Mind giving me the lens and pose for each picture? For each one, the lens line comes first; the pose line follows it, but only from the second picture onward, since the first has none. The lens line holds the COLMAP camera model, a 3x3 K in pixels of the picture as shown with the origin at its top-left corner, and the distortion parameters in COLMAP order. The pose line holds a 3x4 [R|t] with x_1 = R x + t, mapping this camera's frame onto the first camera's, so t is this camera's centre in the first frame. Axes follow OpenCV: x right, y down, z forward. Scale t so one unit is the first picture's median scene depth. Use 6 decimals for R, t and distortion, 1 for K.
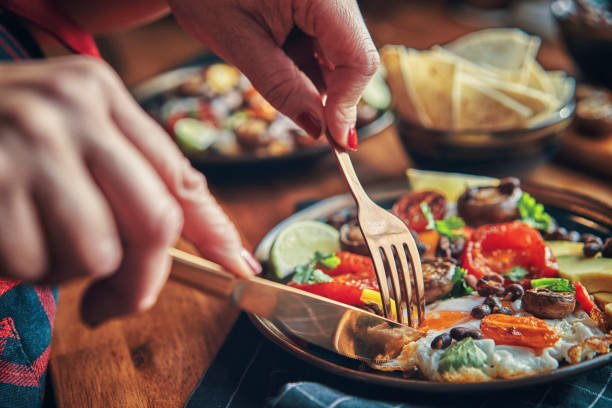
lens RADIAL K [[1054.1, 0, 299.3], [0, 1054.1, 183.1], [0, 0, 1]] dist [0.305344, -0.194363]
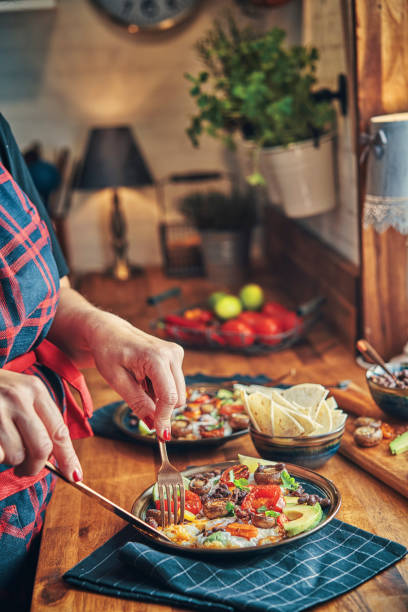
lens RADIAL K [[1007.7, 0, 201.3], [0, 1007.7, 333.6], [0, 0, 1]] dist [0.188681, -0.133854]
pose [[0.973407, 0.061916, -0.220556, 0.481690], [-0.091627, 0.987645, -0.127127, 0.012015], [0.209960, 0.143955, 0.967054, -0.903576]]
